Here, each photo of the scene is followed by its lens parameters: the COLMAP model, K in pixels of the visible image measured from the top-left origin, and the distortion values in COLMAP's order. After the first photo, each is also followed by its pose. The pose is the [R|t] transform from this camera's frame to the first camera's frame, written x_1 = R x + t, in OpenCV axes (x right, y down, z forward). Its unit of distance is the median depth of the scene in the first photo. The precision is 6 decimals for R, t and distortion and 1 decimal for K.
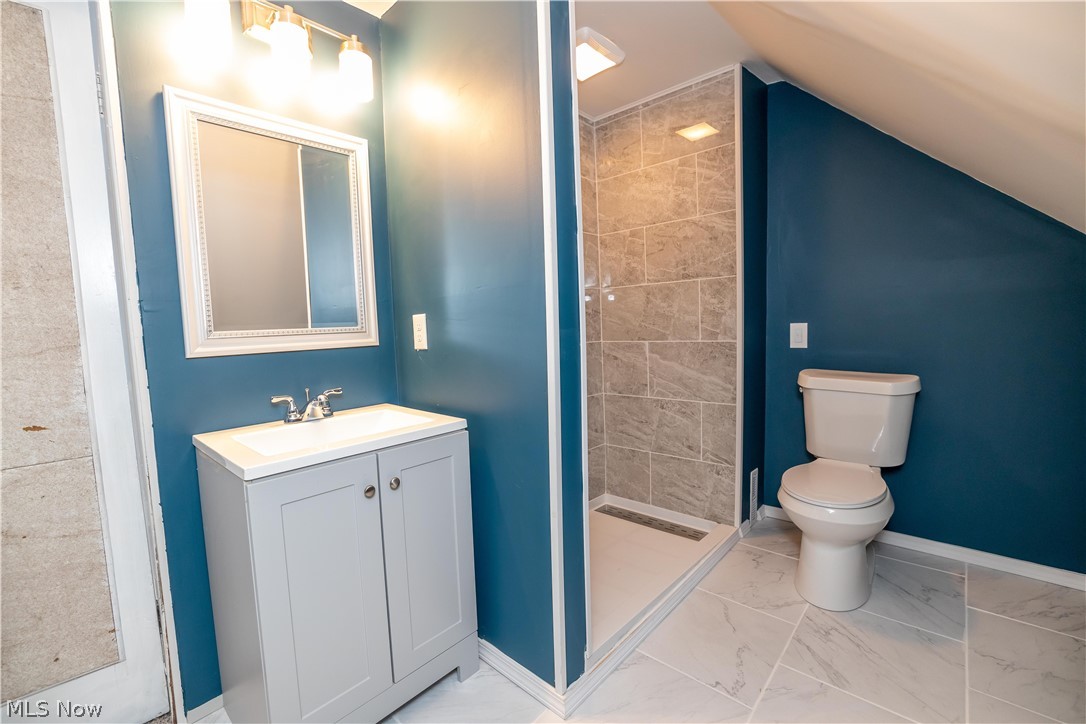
lens RADIAL K [[471.4, 0, 535.6], [0, 471.4, 361.8], [0, 0, 1]] dist [-0.026909, 0.003652]
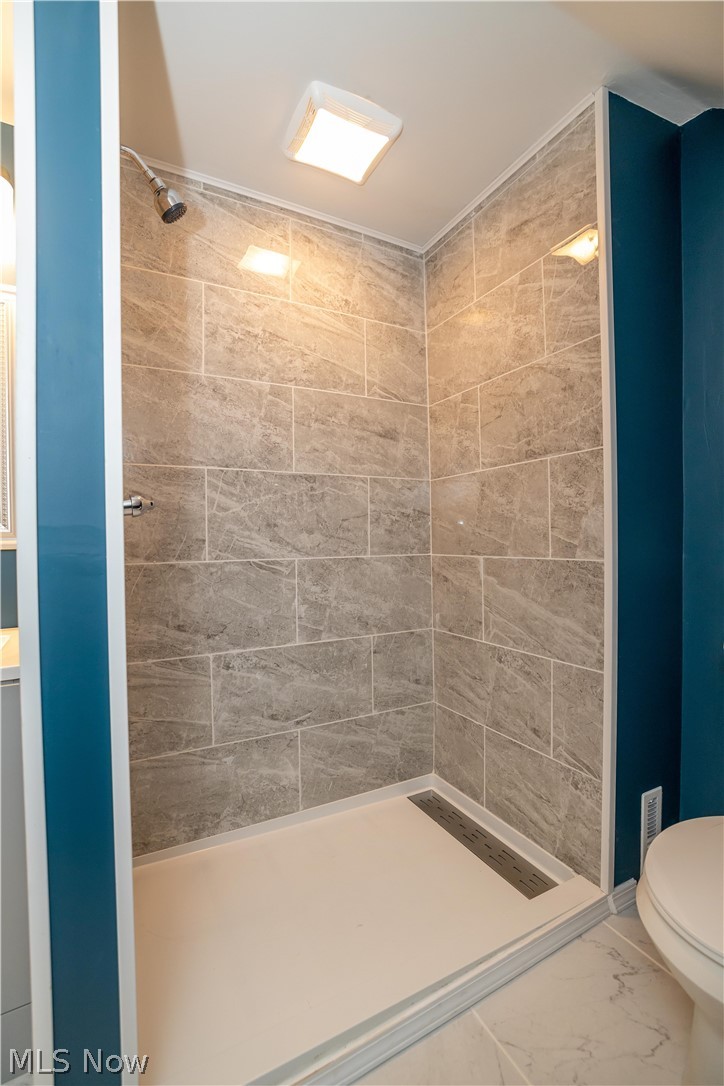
lens RADIAL K [[471.4, 0, 366.5], [0, 471.4, 545.5], [0, 0, 1]] dist [-0.026909, 0.003652]
pose [[0.943256, 0.021335, -0.331381, 0.317257], [-0.038763, 0.998186, -0.046071, -0.023125], [0.329797, 0.056302, 0.942372, 0.338382]]
